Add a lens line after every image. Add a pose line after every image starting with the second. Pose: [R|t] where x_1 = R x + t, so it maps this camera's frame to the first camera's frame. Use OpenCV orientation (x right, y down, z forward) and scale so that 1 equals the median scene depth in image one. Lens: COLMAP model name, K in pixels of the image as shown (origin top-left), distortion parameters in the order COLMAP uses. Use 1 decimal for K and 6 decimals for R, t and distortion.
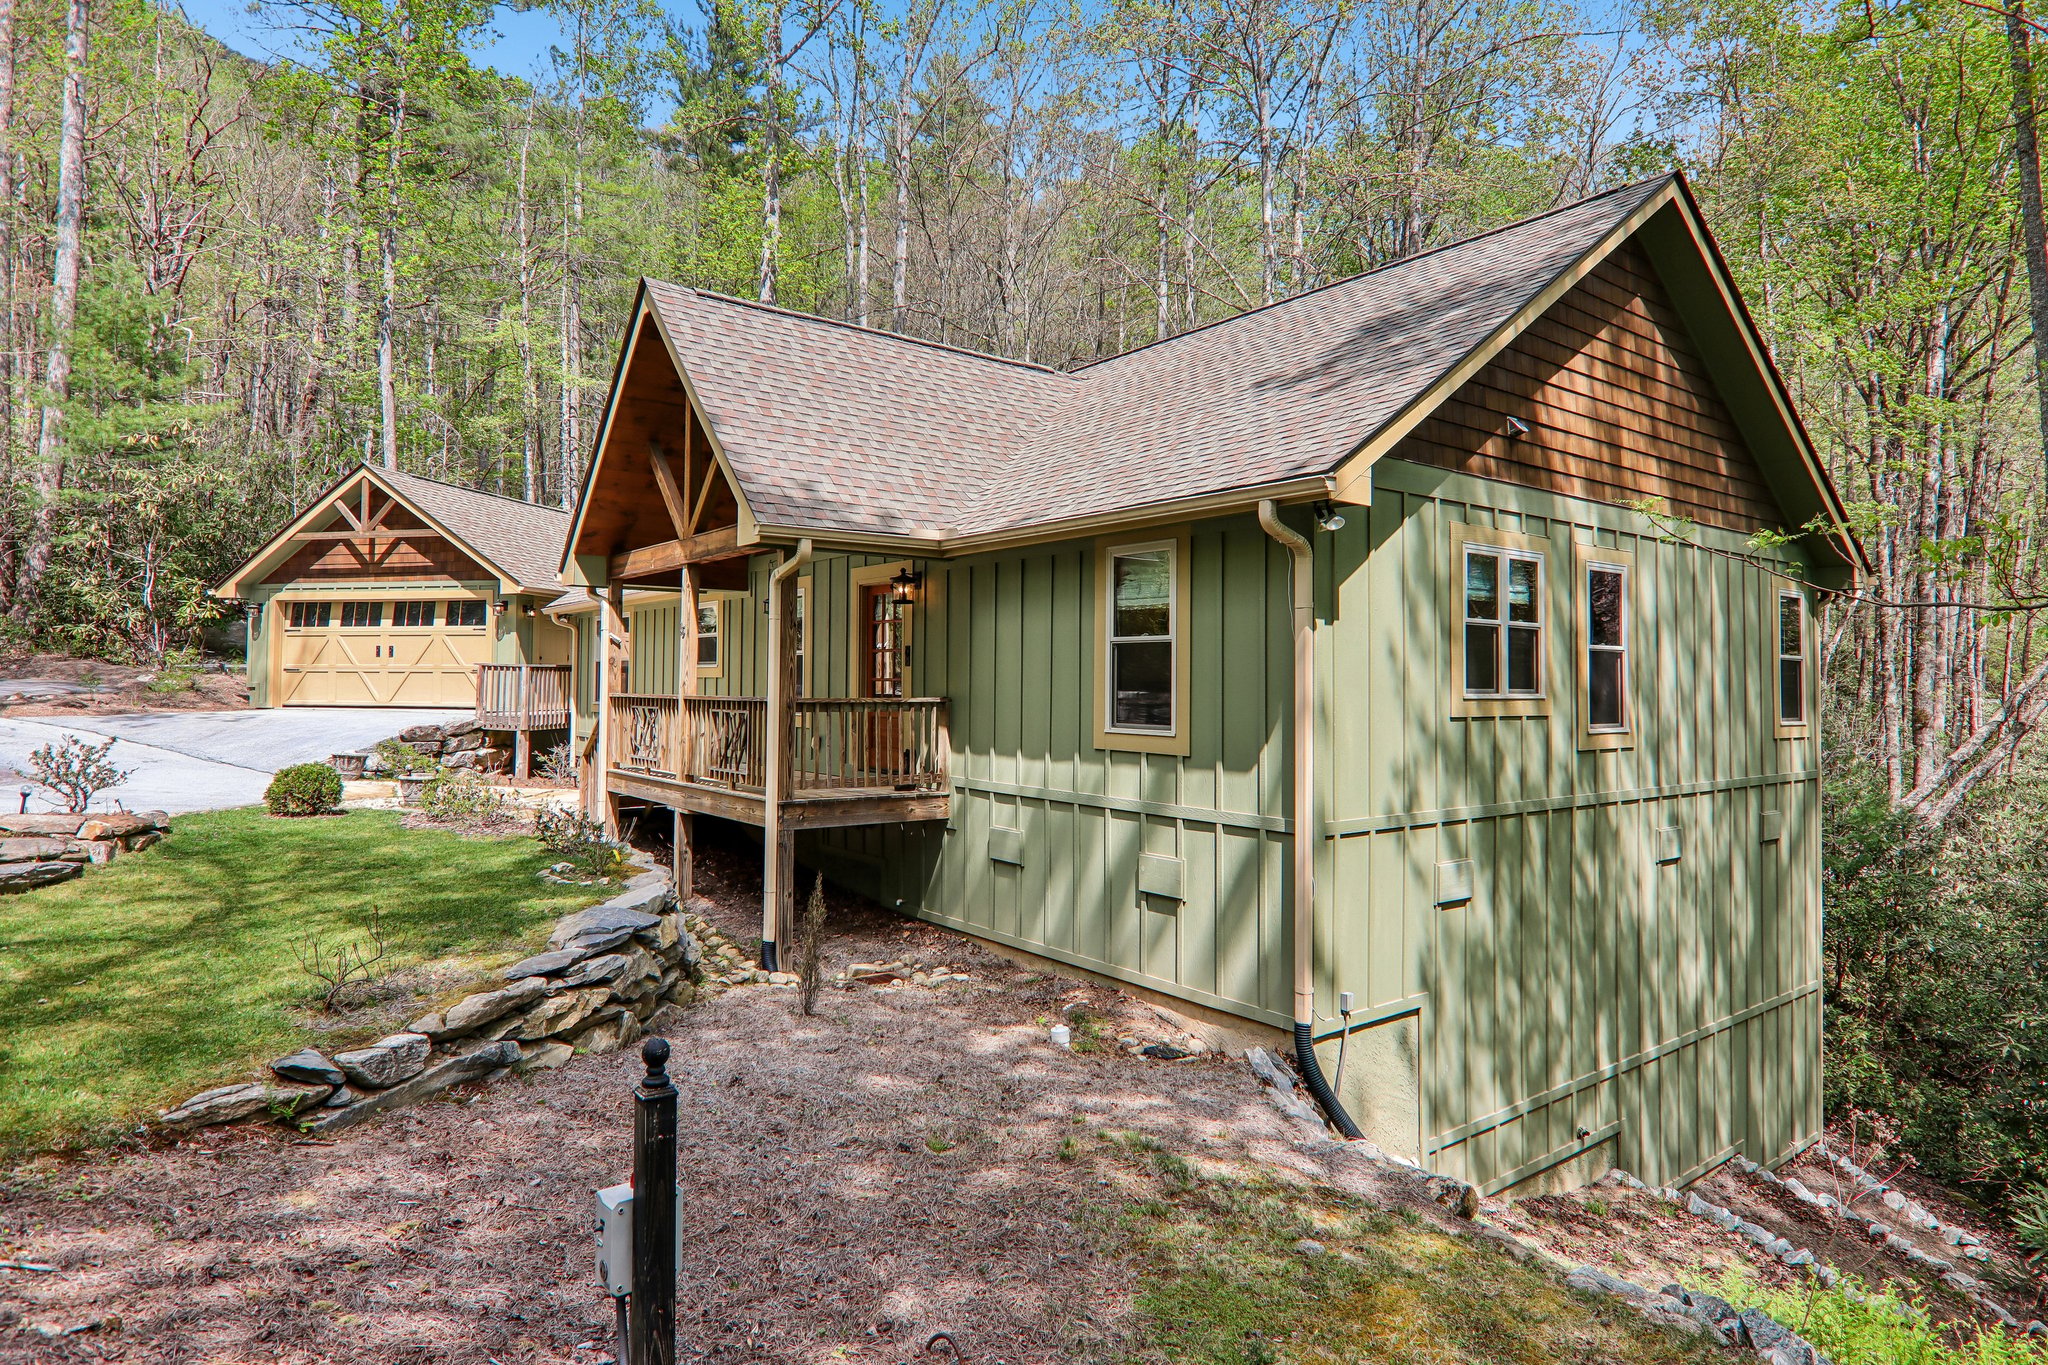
lens RADIAL K [[1143.5, 0, 1032.3], [0, 1143.5, 633.2], [0, 0, 1]] dist [-0.004287, -0.002260]
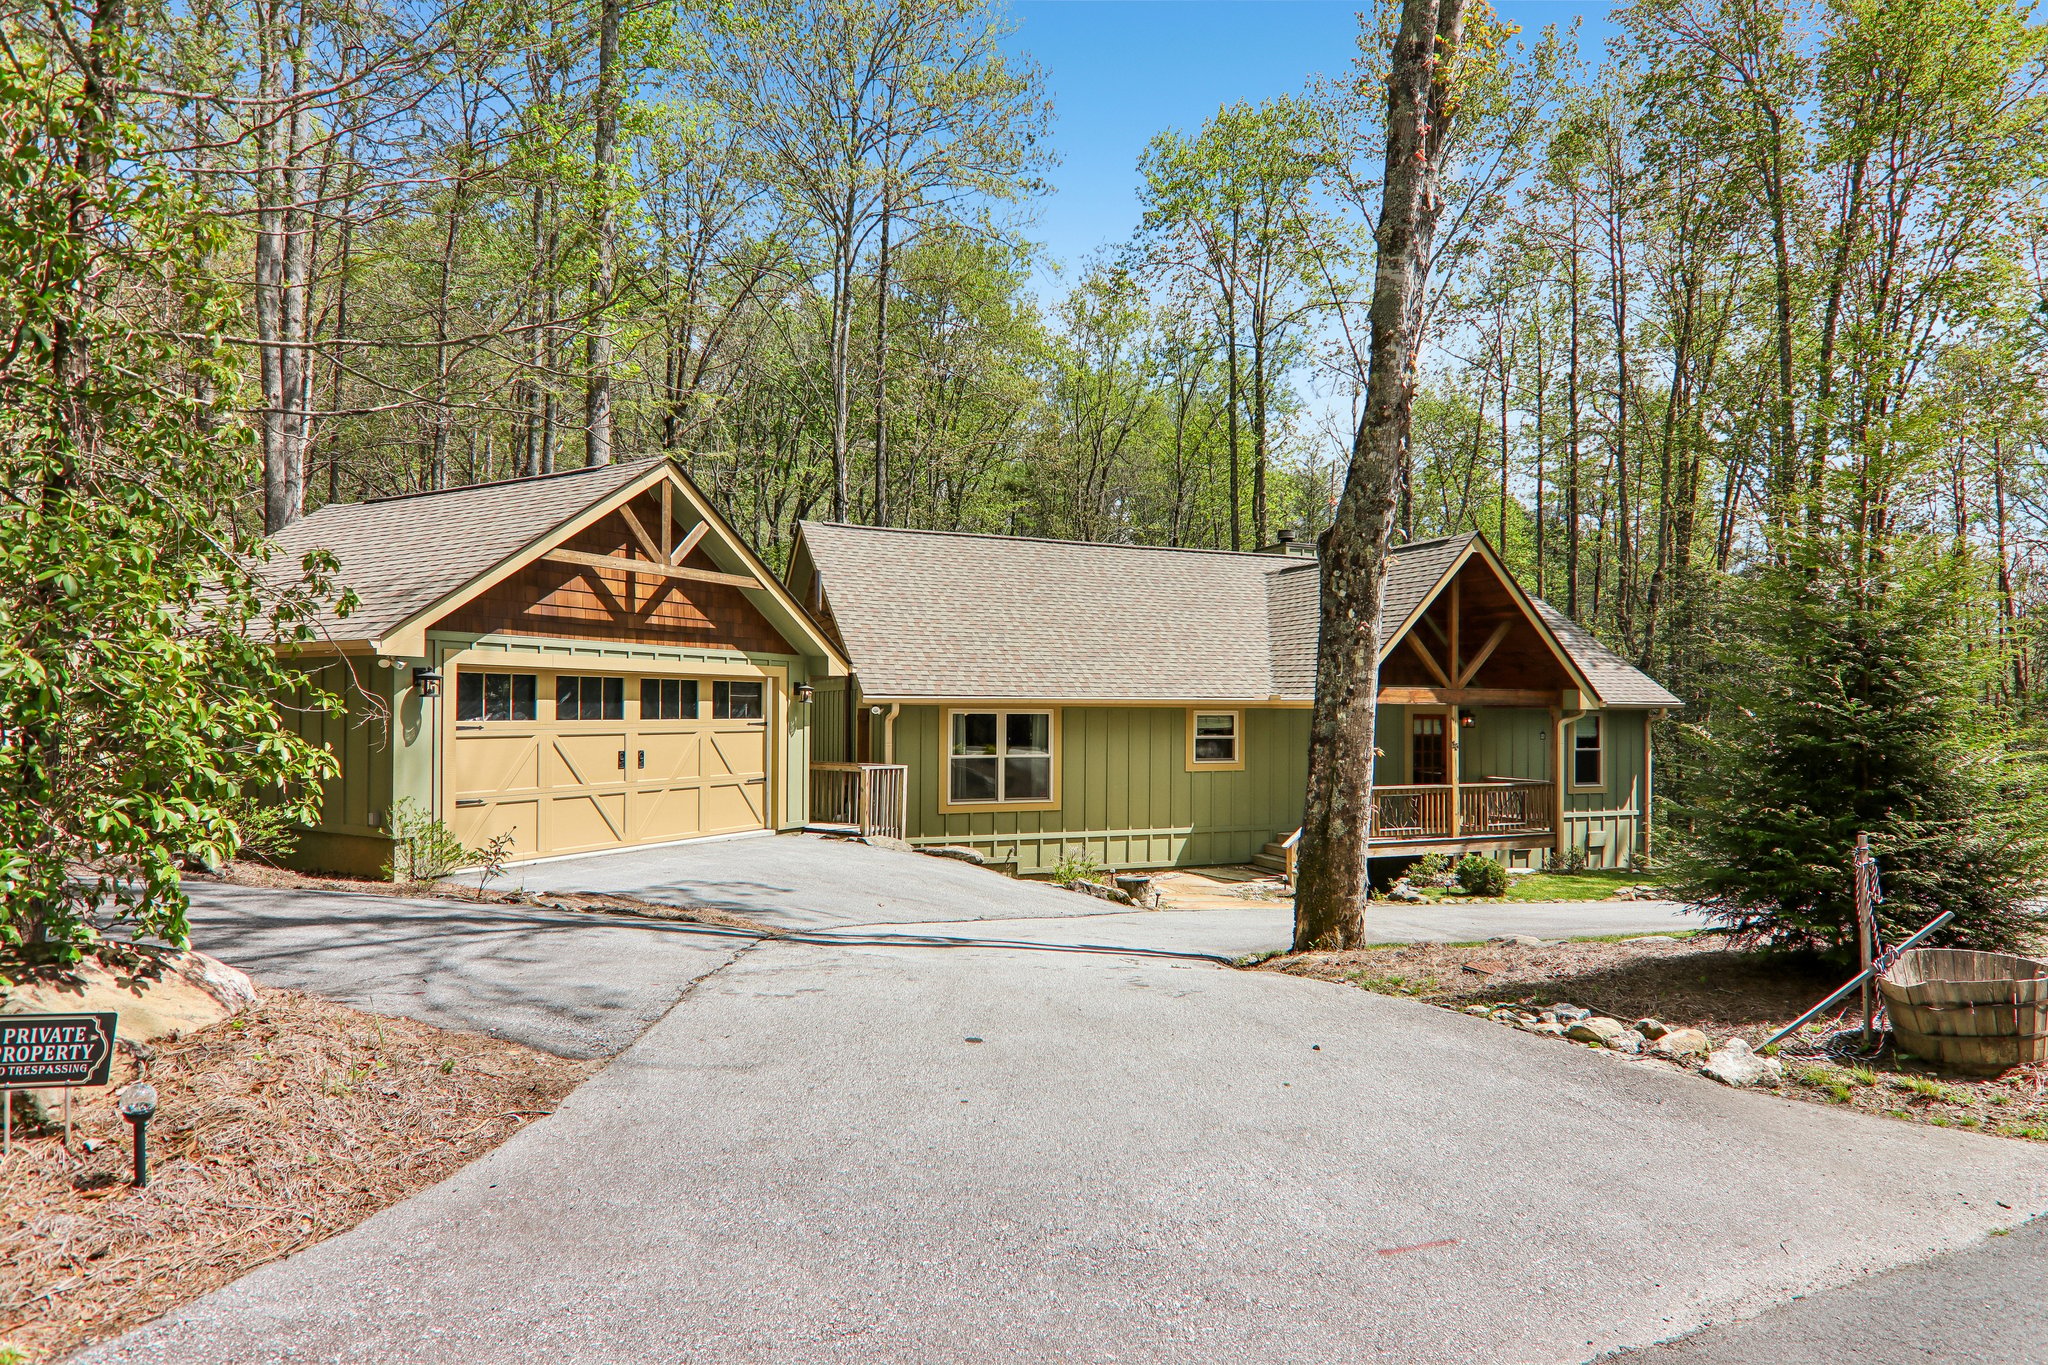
lens RADIAL K [[1130.2, 0, 1034.4], [0, 1130.2, 715.9], [0, 0, 1]] dist [0.001964, -0.015008]
pose [[0.269094, -0.007660, 0.963084, -1.294563], [-0.043716, 0.998841, 0.020159, -0.032067], [-0.962121, -0.047527, 0.268447, 0.729085]]
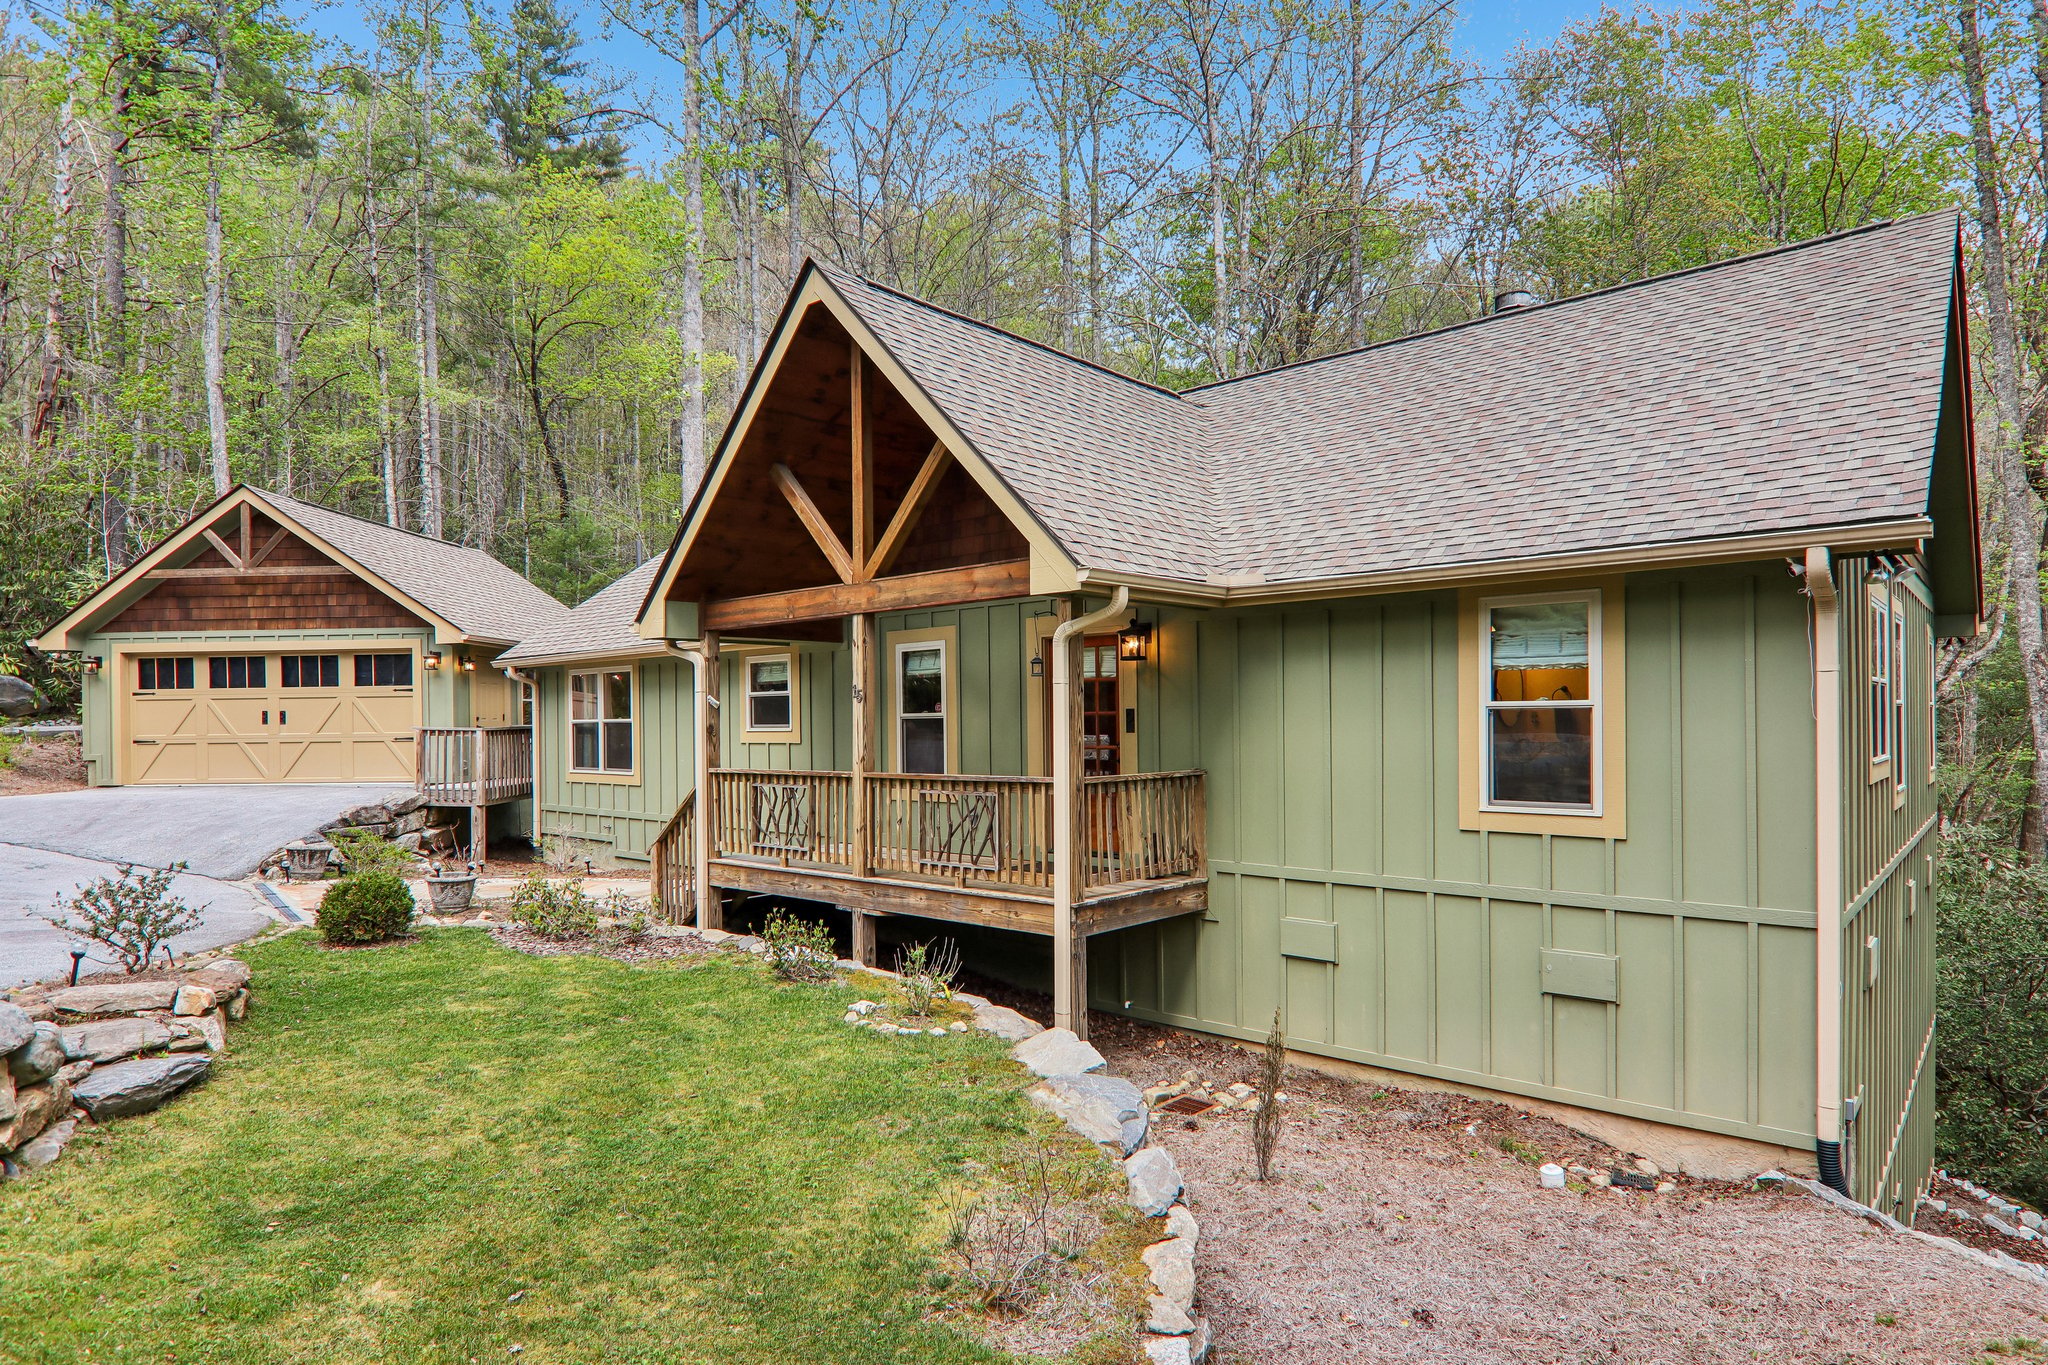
lens RADIAL K [[1130.2, 0, 1034.4], [0, 1130.2, 715.9], [0, 0, 1]] dist [0.001964, -0.015008]
pose [[0.981650, -0.016871, 0.189944, -0.212441], [0.009469, 0.999162, 0.039814, -0.011571], [-0.190457, -0.037285, 0.980987, 0.110046]]
